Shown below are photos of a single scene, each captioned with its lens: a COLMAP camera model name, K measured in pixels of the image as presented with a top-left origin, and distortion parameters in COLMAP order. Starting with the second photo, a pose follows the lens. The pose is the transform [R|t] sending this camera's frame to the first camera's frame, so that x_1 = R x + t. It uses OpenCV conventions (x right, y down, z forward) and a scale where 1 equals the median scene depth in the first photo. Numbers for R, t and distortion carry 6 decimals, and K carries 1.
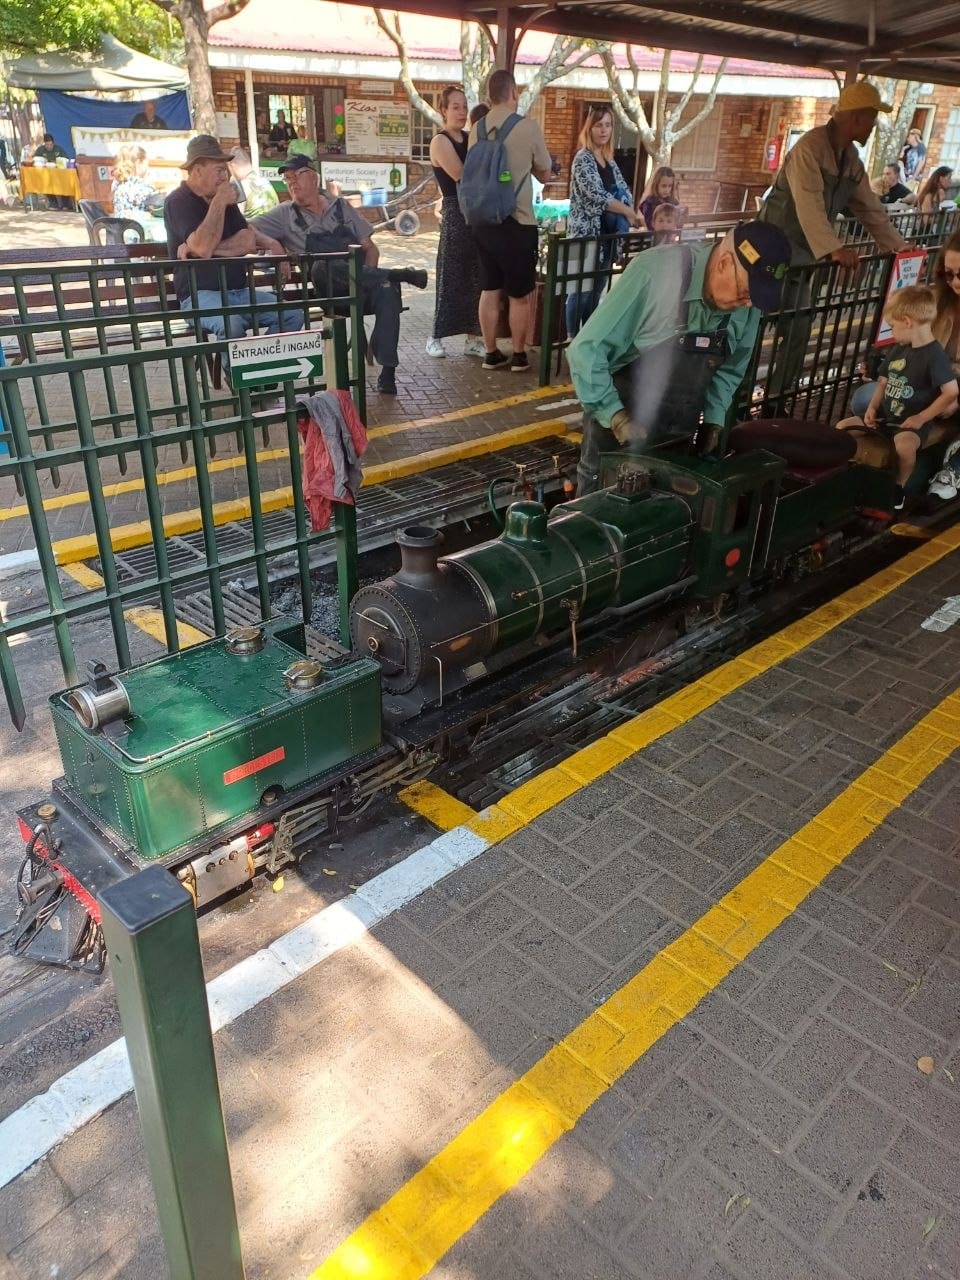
lens RADIAL K [[939.8, 0, 472.3], [0, 939.8, 632.3], [0, 0, 1]] dist [0.065073, -0.055615]
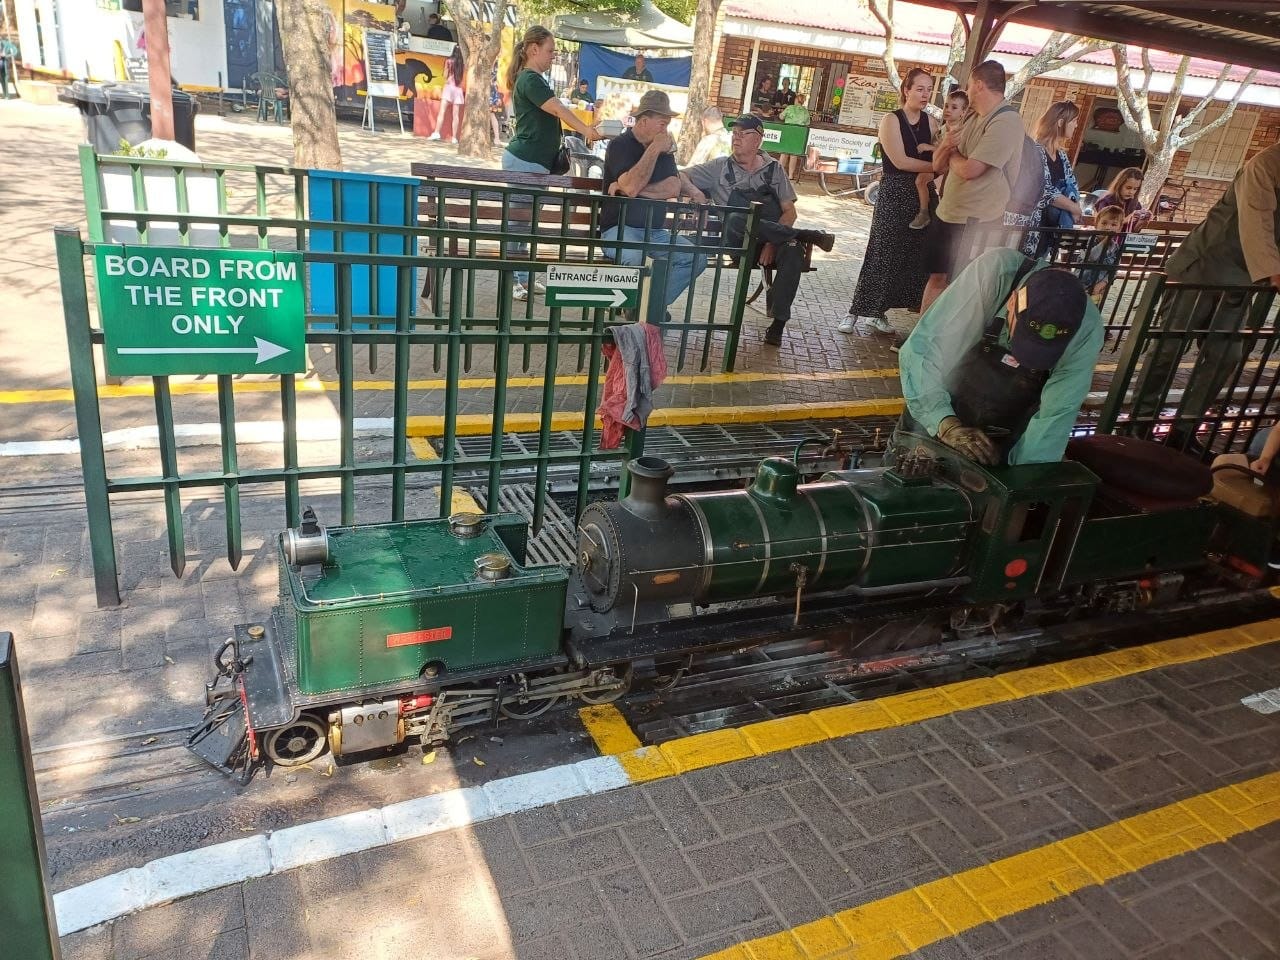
lens RADIAL K [[939.8, 0, 633.2], [0, 939.8, 485.0], [0, 0, 1]] dist [0.065073, -0.055615]
pose [[0.938190, 0.212563, -0.273159, 0.152709], [-0.238199, 0.969106, -0.063995, -0.009086], [0.251117, 0.125105, 0.959838, 0.006700]]
